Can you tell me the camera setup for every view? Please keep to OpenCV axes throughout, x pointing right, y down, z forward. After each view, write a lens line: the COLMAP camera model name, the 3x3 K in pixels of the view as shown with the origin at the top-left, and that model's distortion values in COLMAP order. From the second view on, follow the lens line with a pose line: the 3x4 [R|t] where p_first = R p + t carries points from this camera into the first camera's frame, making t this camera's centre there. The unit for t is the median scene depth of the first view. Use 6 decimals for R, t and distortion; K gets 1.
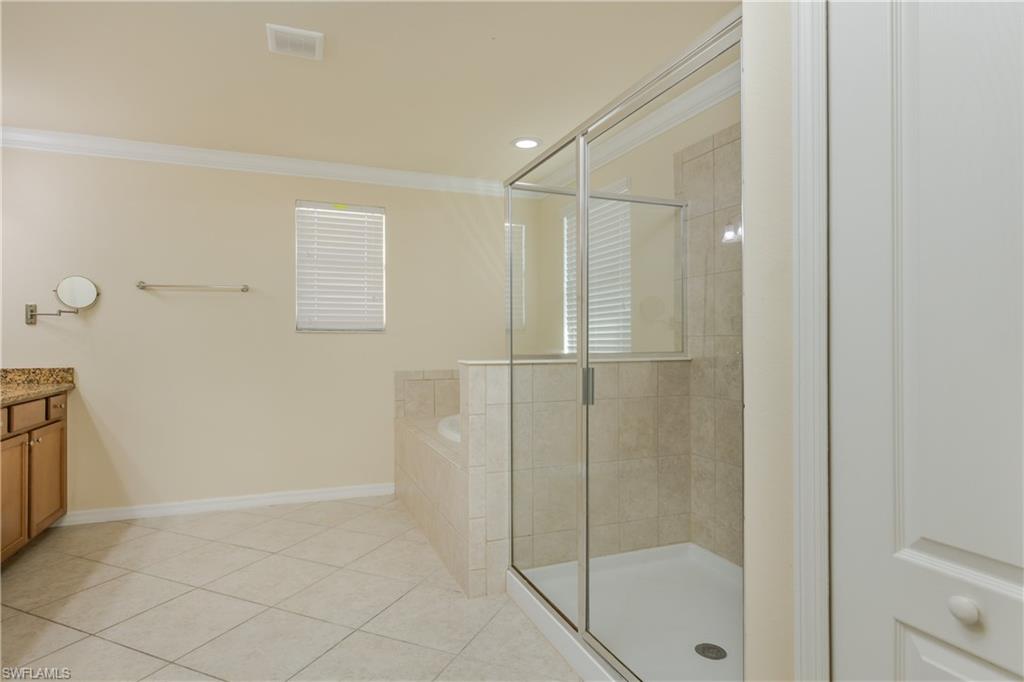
lens RADIAL K [[558.7, 0, 508.6], [0, 558.7, 337.9], [0, 0, 1]] dist [0.006650, 0.000294]
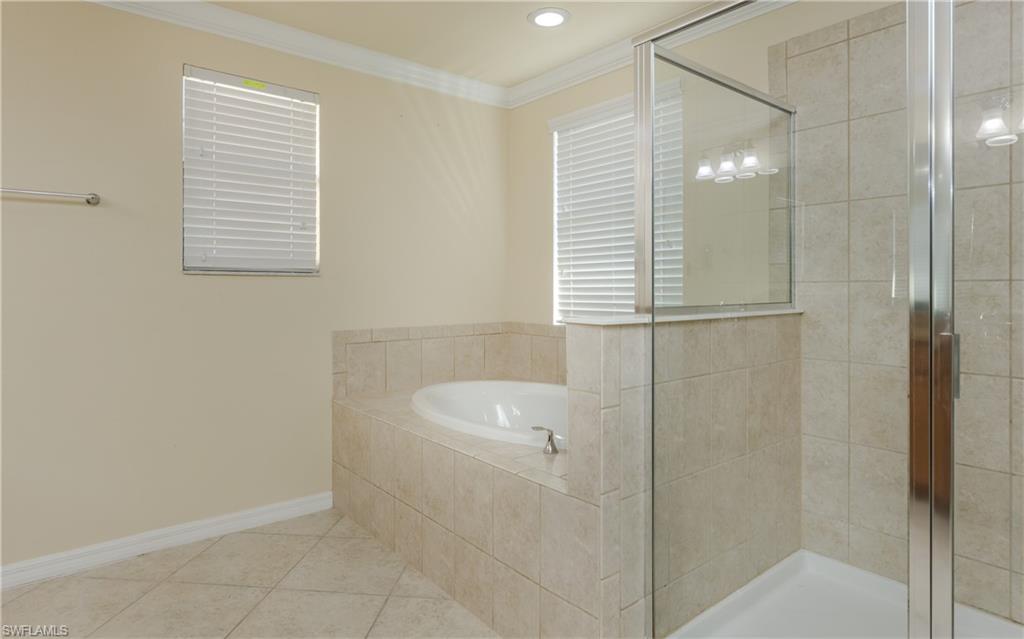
lens RADIAL K [[569.6, 0, 507.0], [0, 569.6, 287.5], [0, 0, 1]] dist [0.001344, -0.000647]
pose [[0.955182, 0.003085, 0.296002, -0.260270], [-0.003831, 0.999991, 0.001940, 0.004087], [-0.295993, -0.002987, 0.955185, 0.325133]]
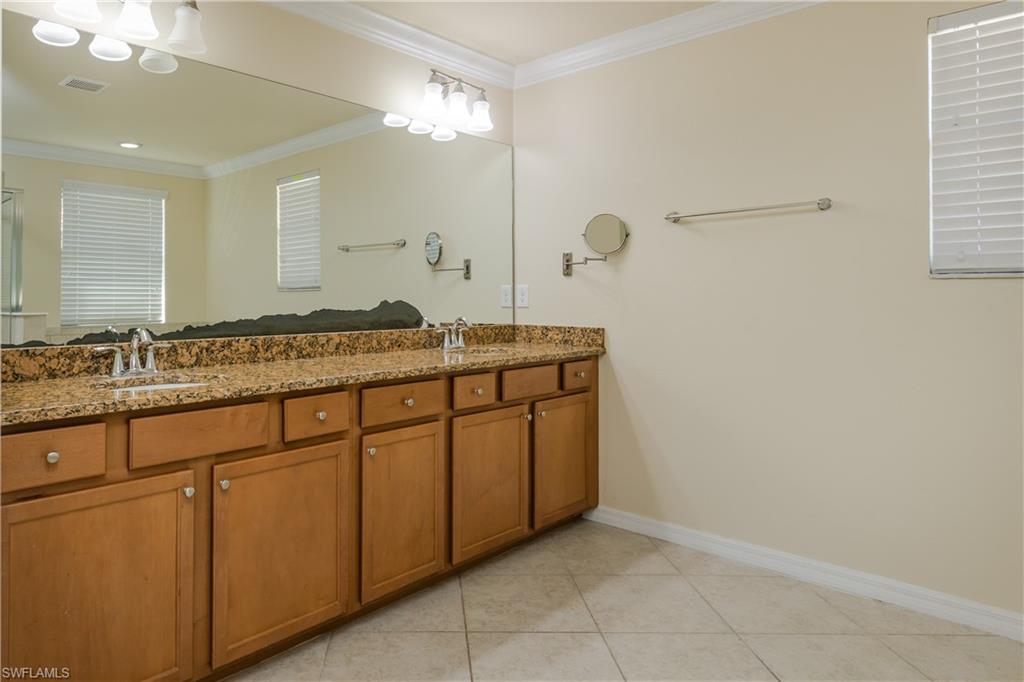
lens RADIAL K [[644.6, 0, 432.1], [0, 644.6, 286.1], [0, 0, 1]] dist [0.009526, 0.000044]
pose [[0.388945, -0.013397, -0.921164, -0.014006], [0.006053, 0.999910, -0.011986, 0.002479], [0.921241, -0.000914, 0.388991, 0.412936]]
